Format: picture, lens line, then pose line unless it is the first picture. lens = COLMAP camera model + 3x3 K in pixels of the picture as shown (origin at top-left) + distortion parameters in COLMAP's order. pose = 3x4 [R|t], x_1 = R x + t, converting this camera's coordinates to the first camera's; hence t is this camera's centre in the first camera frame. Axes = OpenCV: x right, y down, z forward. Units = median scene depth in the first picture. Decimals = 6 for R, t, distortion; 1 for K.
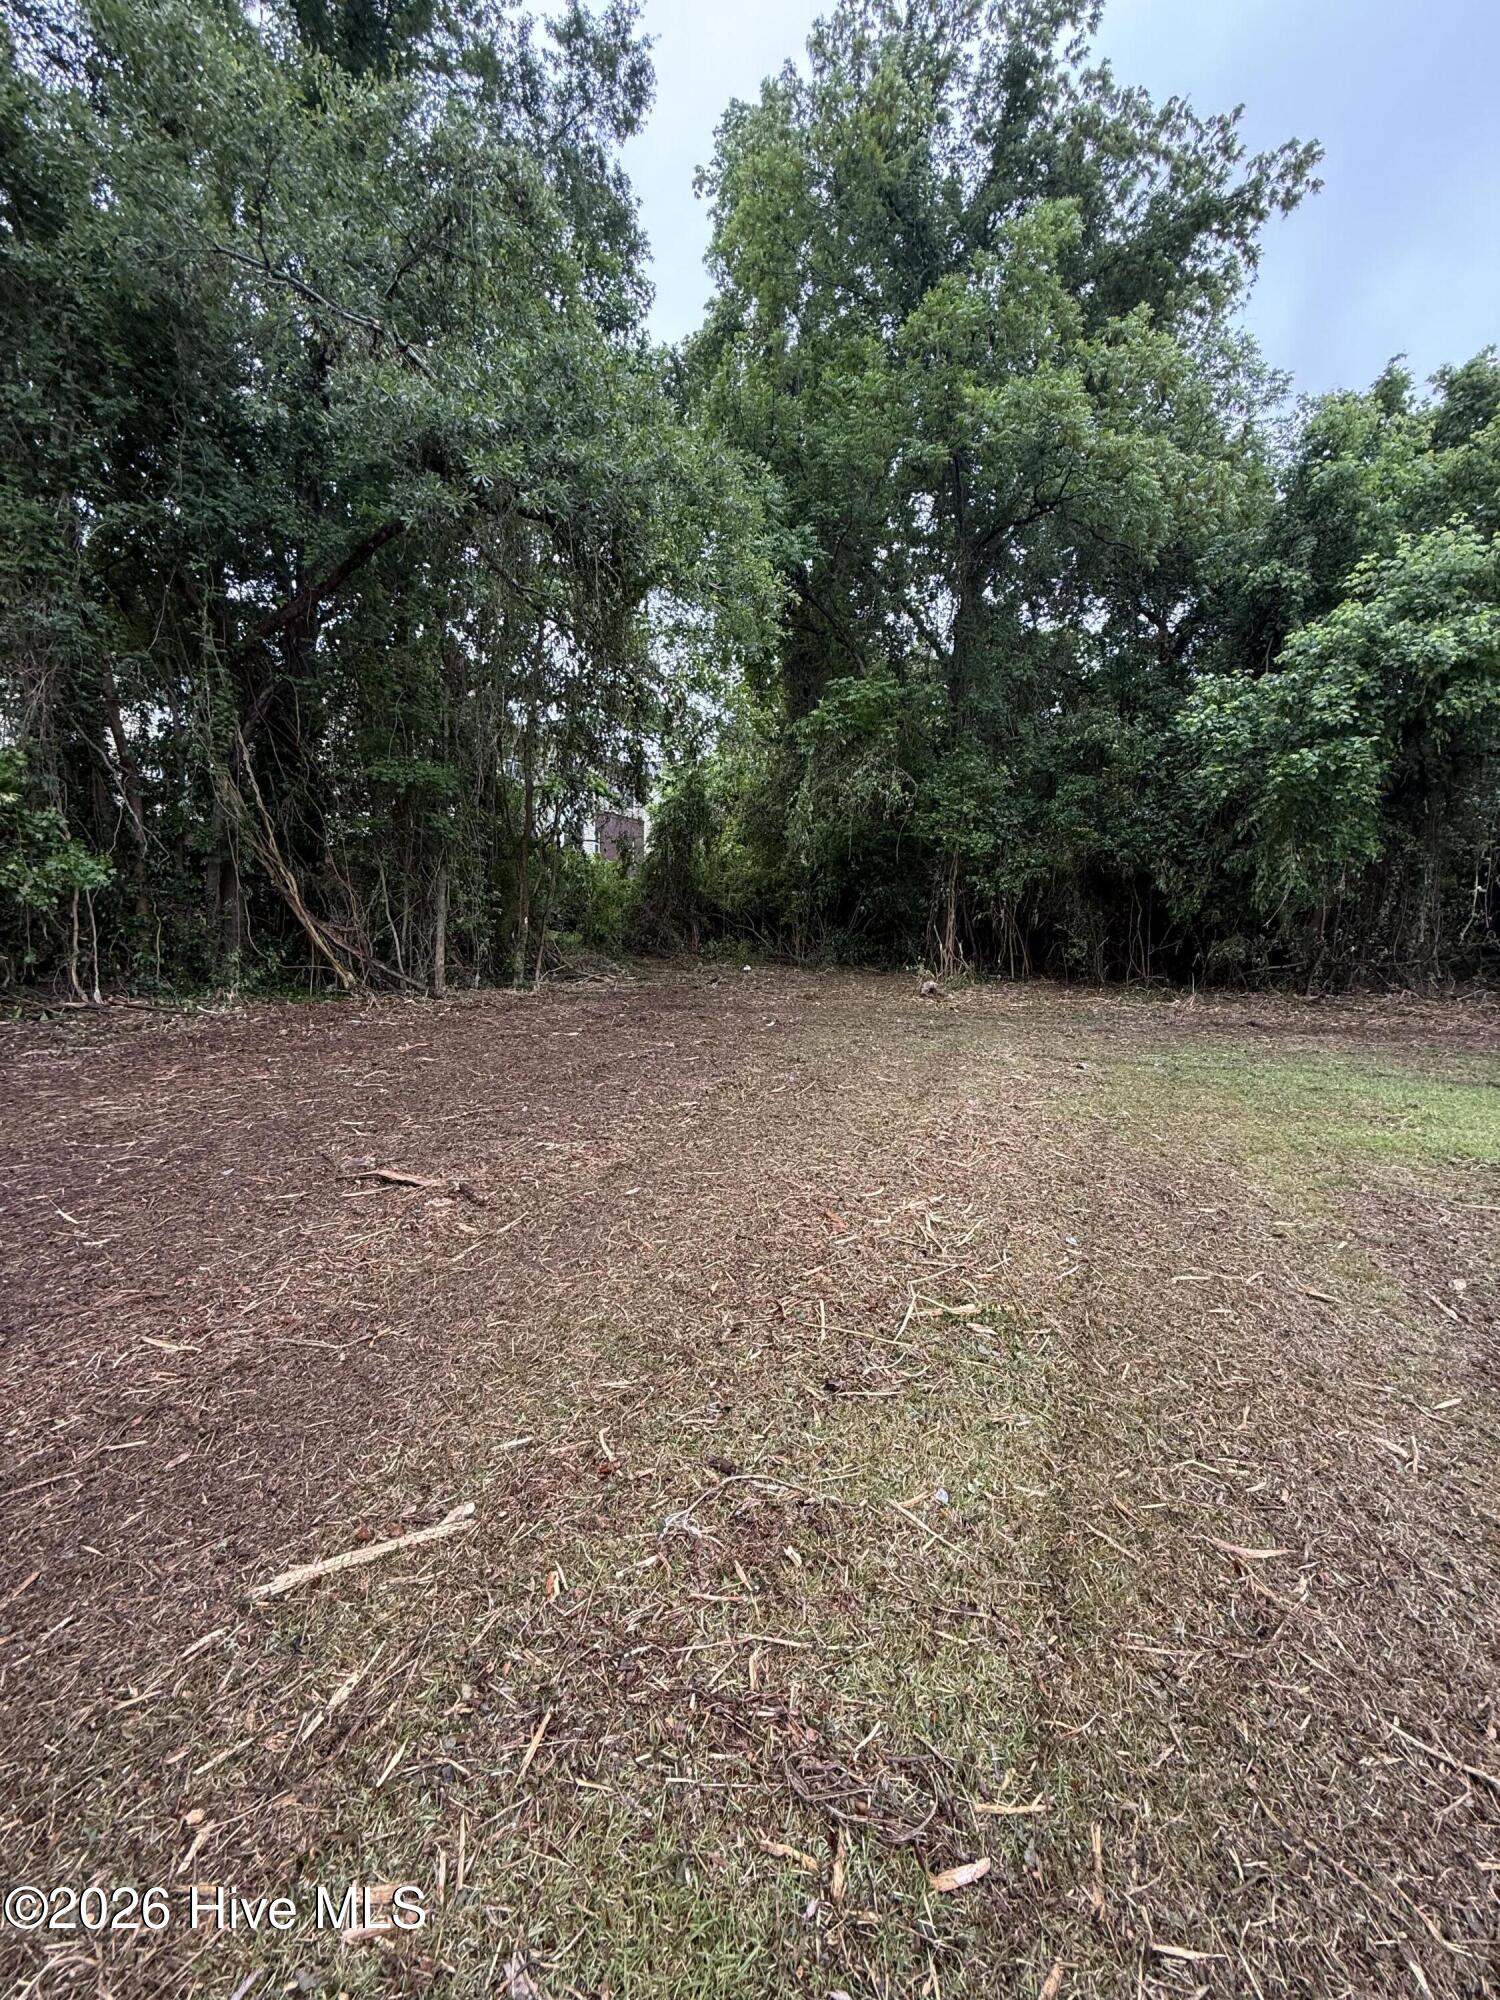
lens RADIAL K [[790.0, 0, 750.0], [0, 790.0, 1000.0], [0, 0, 1]] dist [-0.001671, -0.000119]
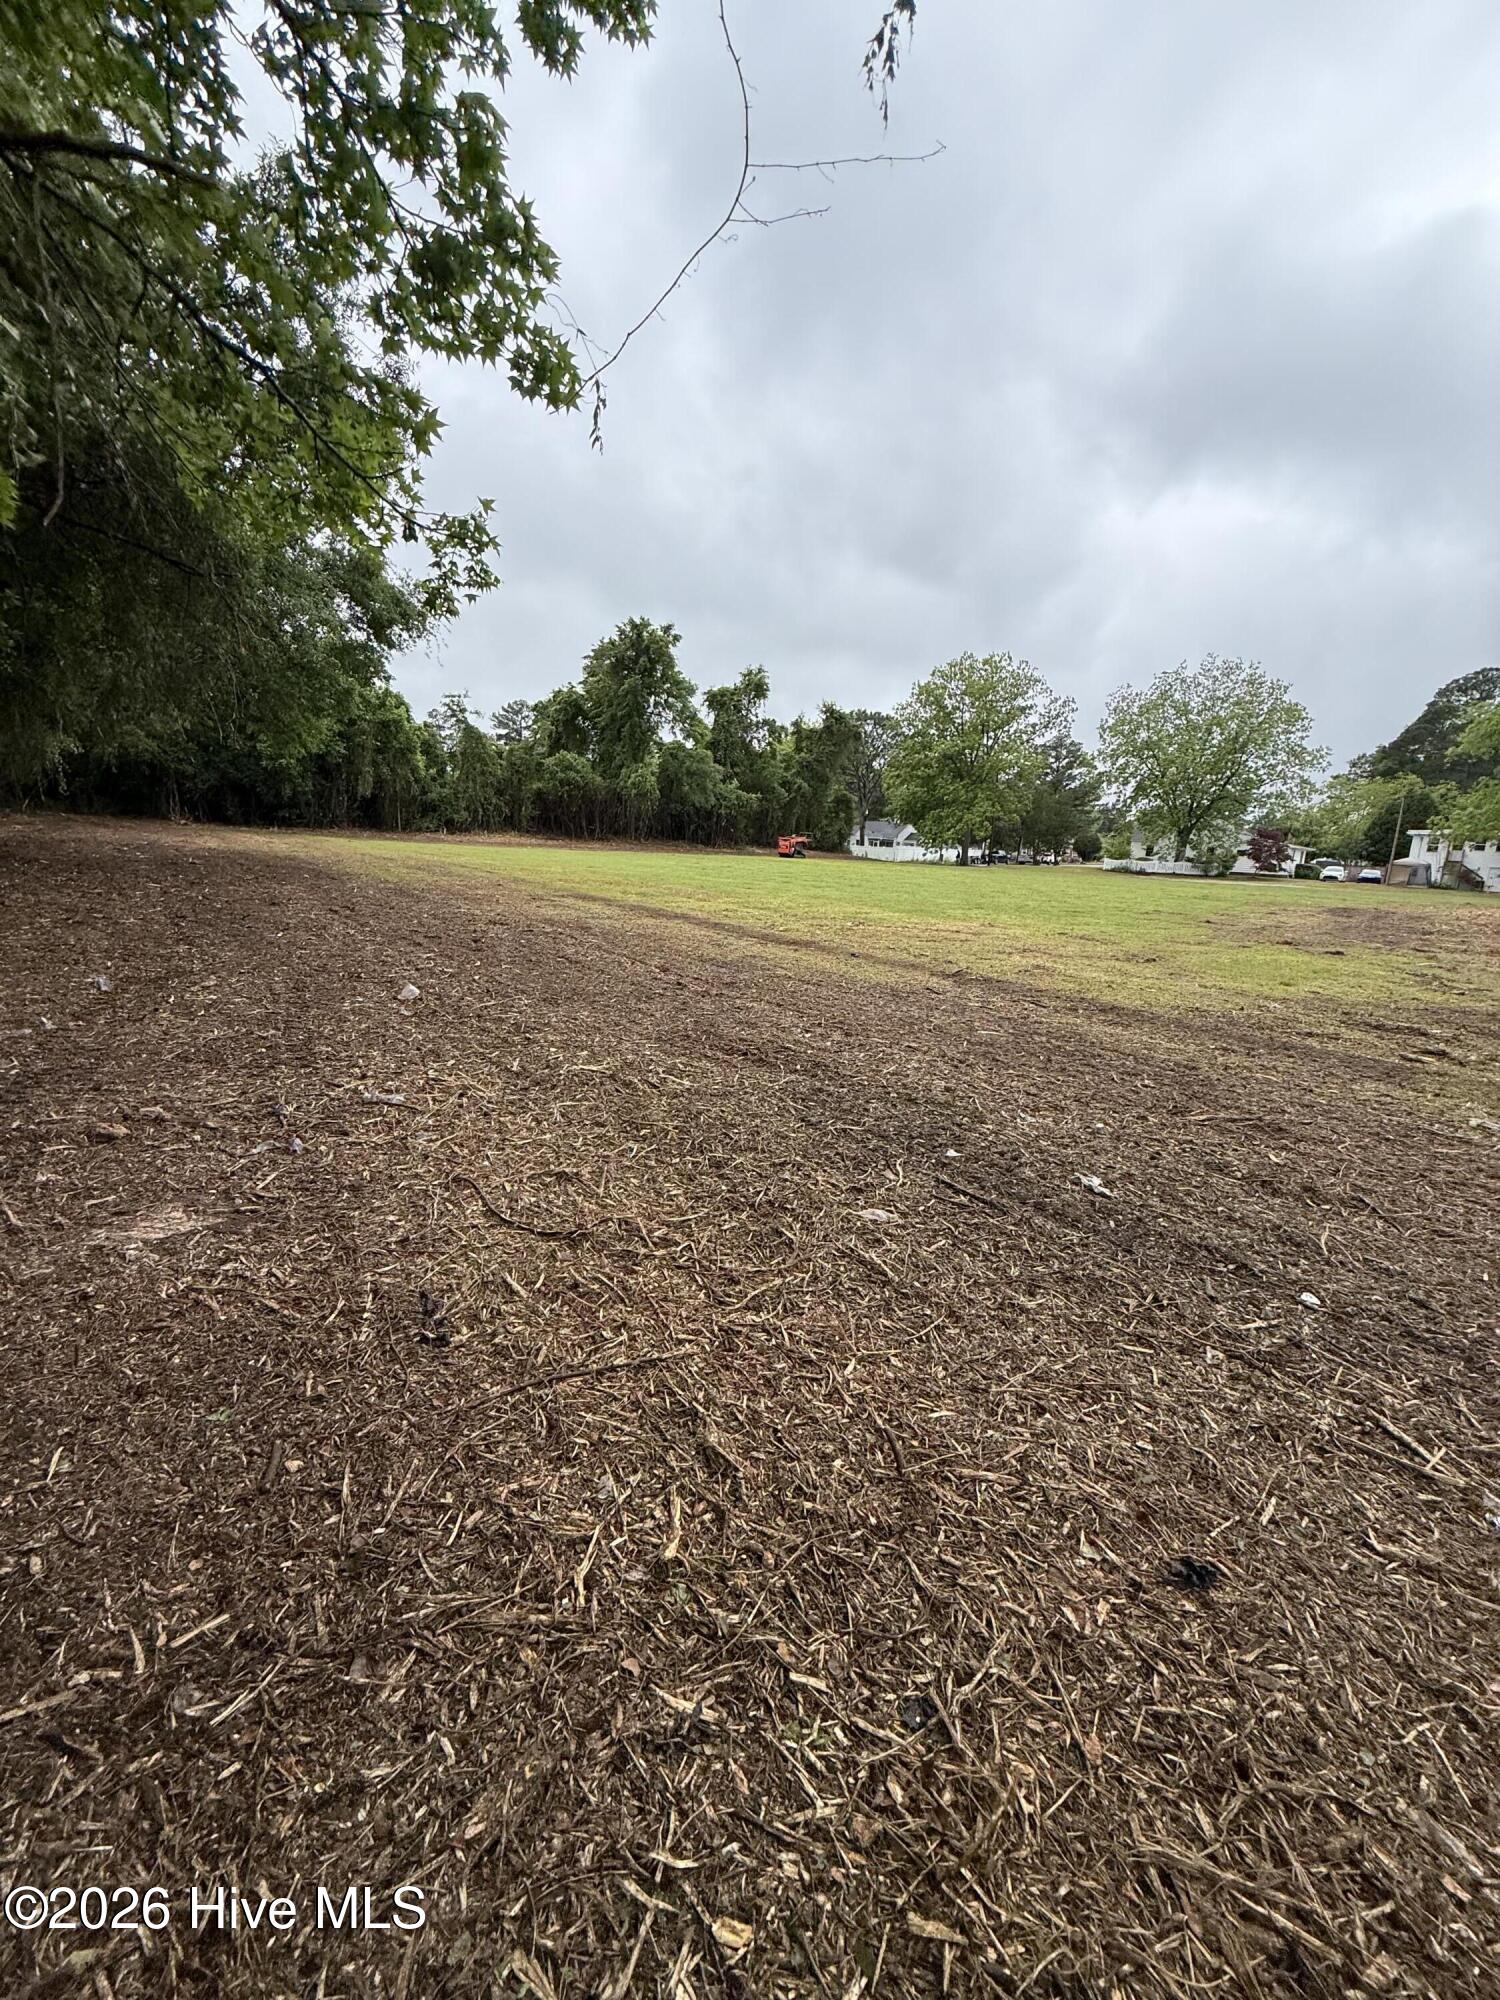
lens RADIAL K [[790.0, 0, 750.0], [0, 790.0, 1000.0], [0, 0, 1]] dist [-0.001671, -0.000119]
pose [[0.475551, -0.158477, 0.865296, -1.340132], [0.036606, 0.986352, 0.160530, 0.227090], [-0.878926, -0.044665, 0.474861, -2.145825]]
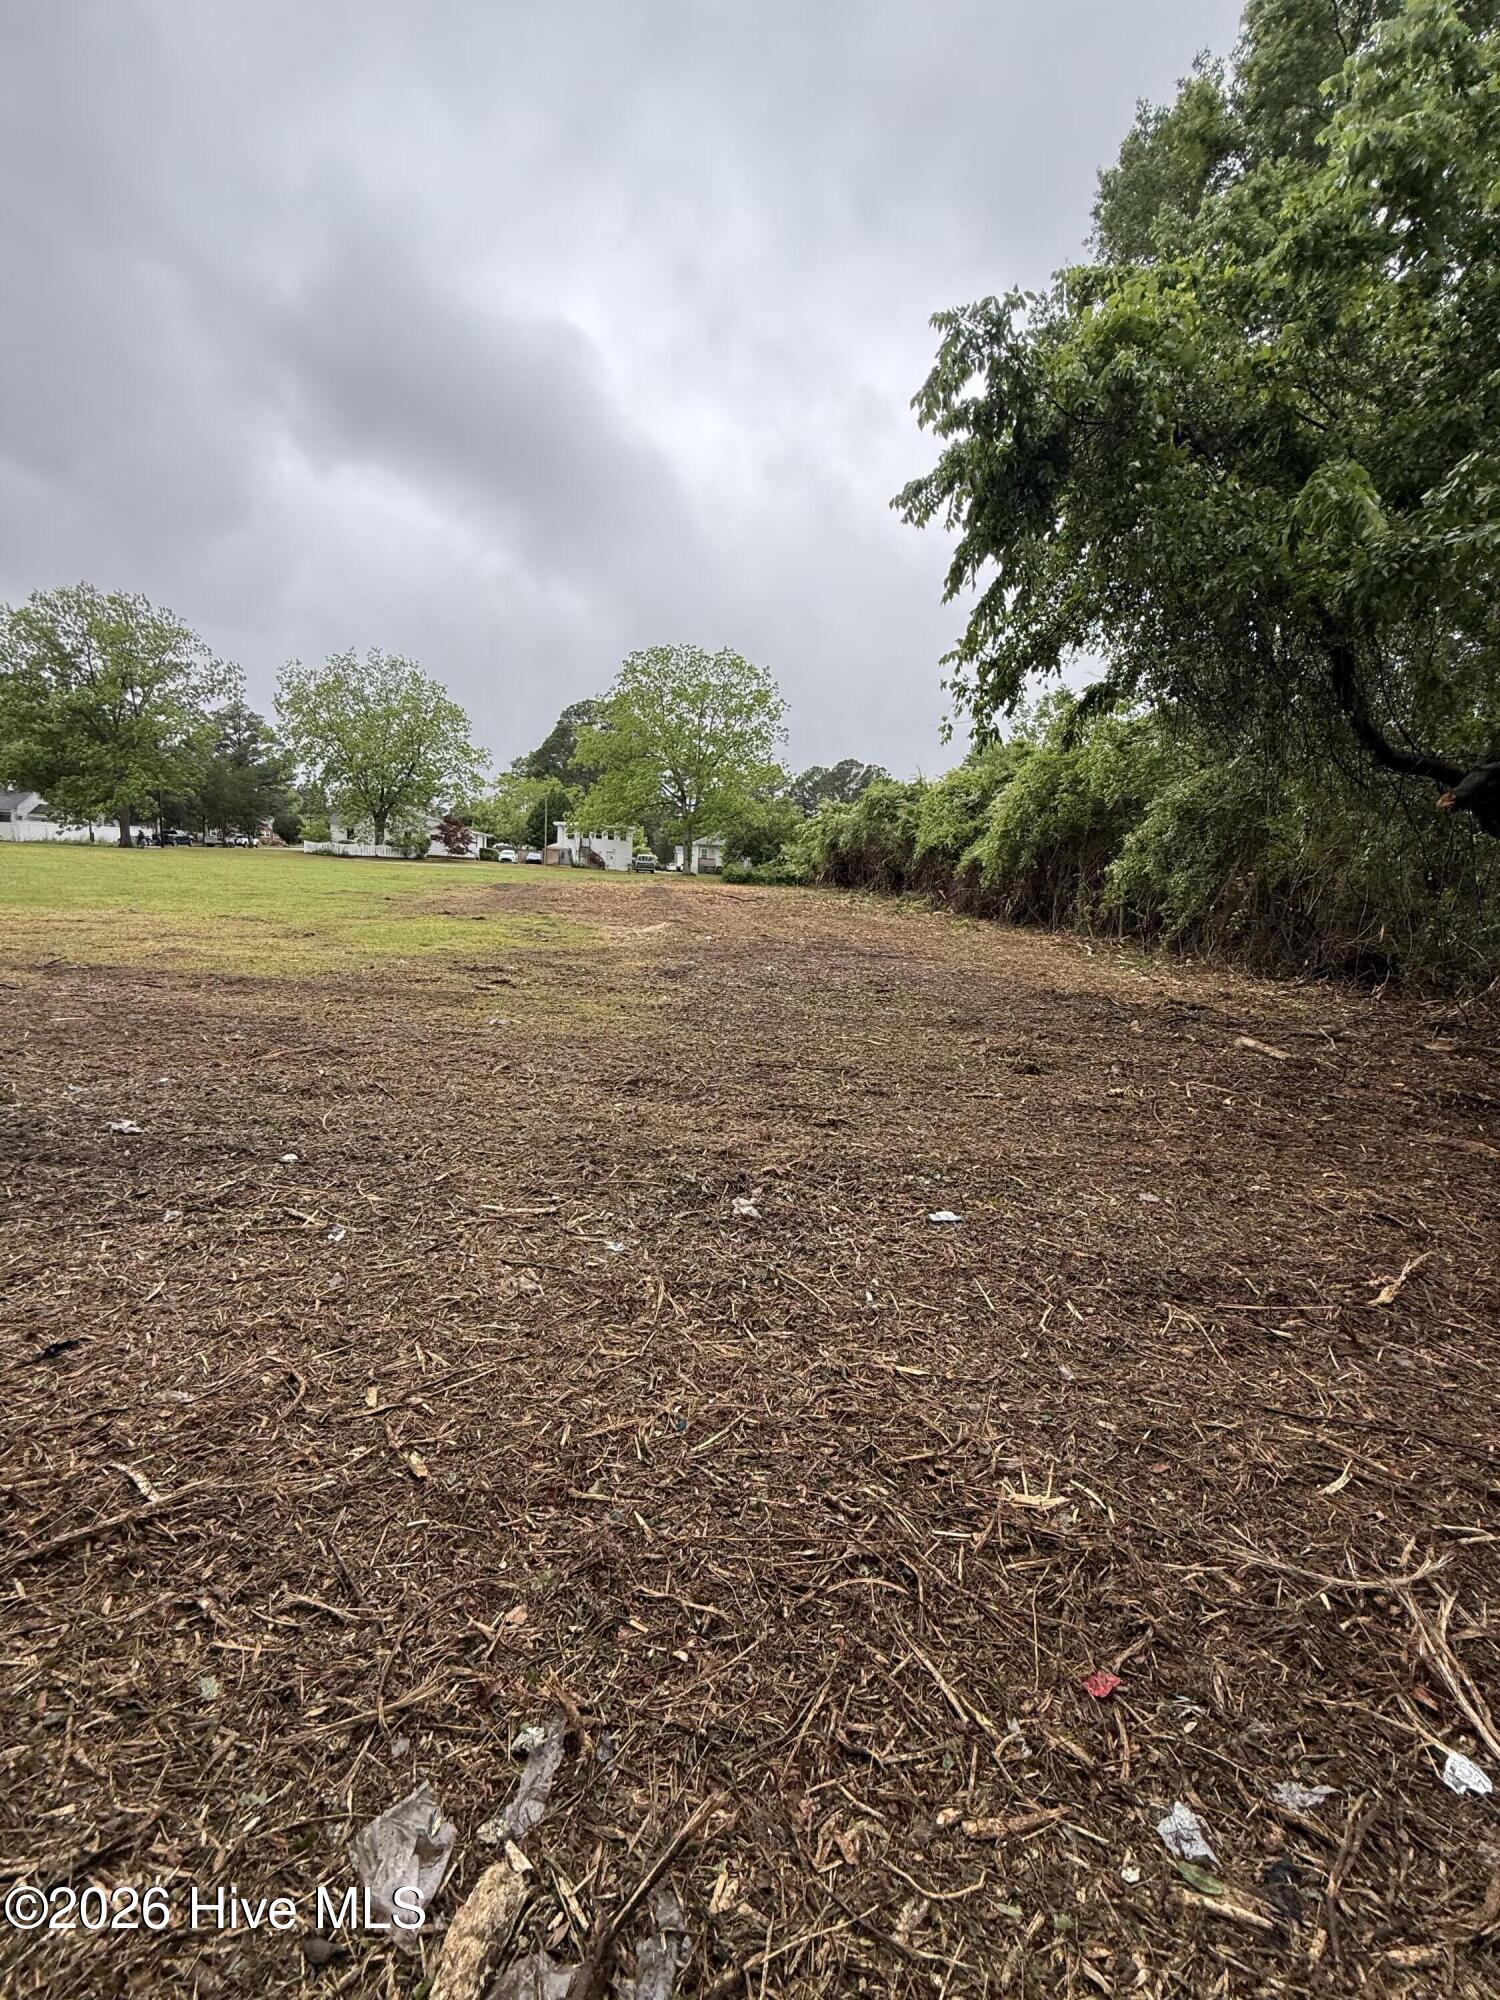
lens RADIAL K [[790.0, 0, 750.0], [0, 790.0, 1000.0], [0, 0, 1]] dist [-0.001671, -0.000119]
pose [[-0.402615, -0.181839, 0.897127, -1.834305], [0.022452, 0.977814, 0.208270, 0.296143], [-0.915094, 0.103995, -0.389599, -2.759649]]
